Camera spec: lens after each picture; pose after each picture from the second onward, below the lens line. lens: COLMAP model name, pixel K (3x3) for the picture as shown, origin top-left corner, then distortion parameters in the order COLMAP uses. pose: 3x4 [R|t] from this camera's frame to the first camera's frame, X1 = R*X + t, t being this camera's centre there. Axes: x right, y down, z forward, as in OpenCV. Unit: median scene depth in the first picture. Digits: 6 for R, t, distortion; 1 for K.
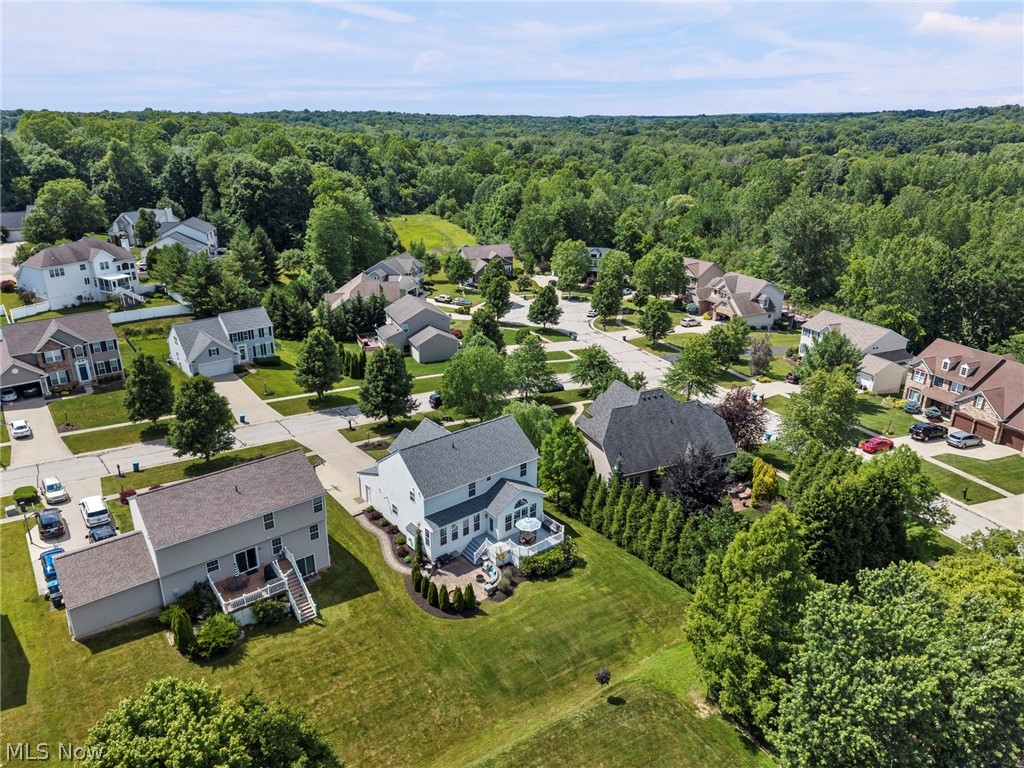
lens RADIAL K [[680.3, 0, 506.4], [0, 680.3, 383.2], [0, 0, 1]] dist [-0.002830, -0.005367]
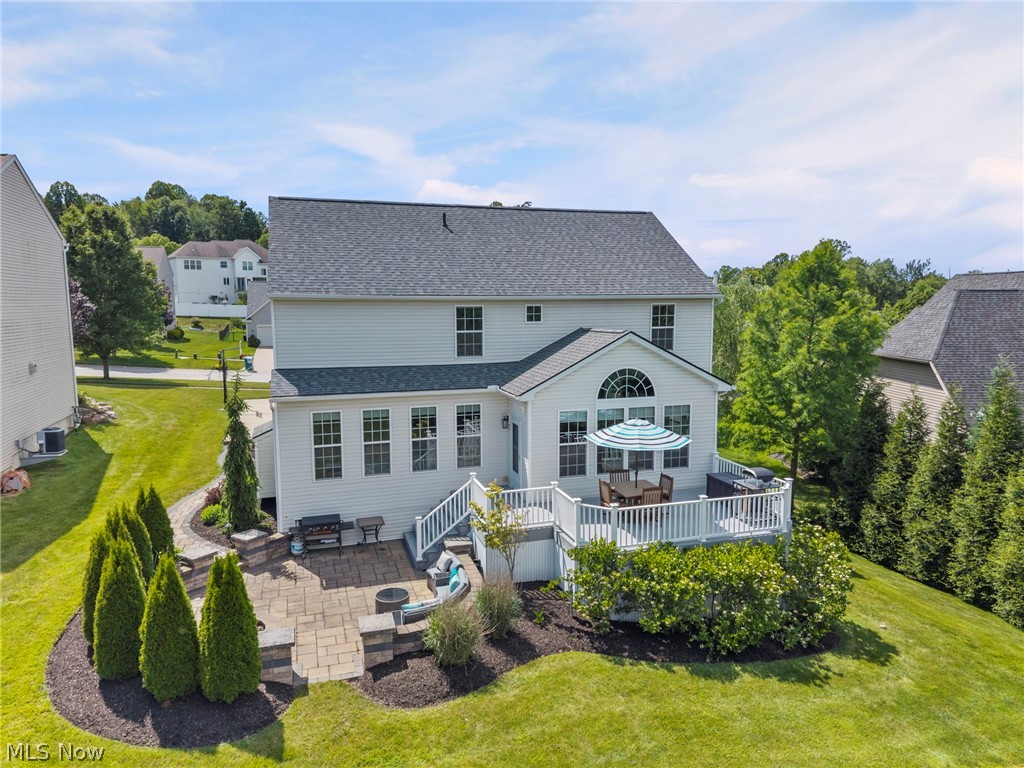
lens RADIAL K [[680.3, 0, 506.4], [0, 680.3, 383.2], [0, 0, 1]] dist [-0.002830, -0.005367]
pose [[0.930976, 0.030672, -0.363790, 0.077110], [-0.115135, 0.970281, -0.212835, 0.241741], [0.346451, 0.240030, 0.906839, 0.728162]]
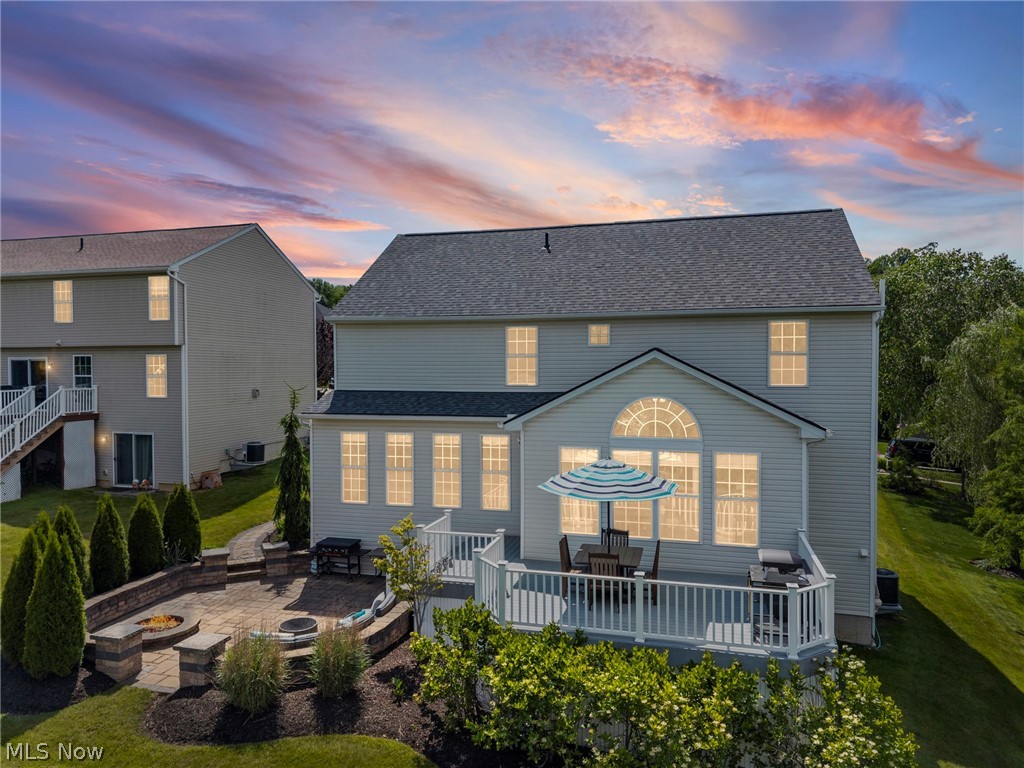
lens RADIAL K [[680.3, 0, 506.4], [0, 680.3, 383.2], [0, 0, 1]] dist [-0.002830, -0.005367]
pose [[0.586497, 0.008687, -0.809905, 0.166805], [-0.273630, 0.943276, -0.188034, 0.218332], [0.762330, 0.331895, 0.555606, 0.844654]]
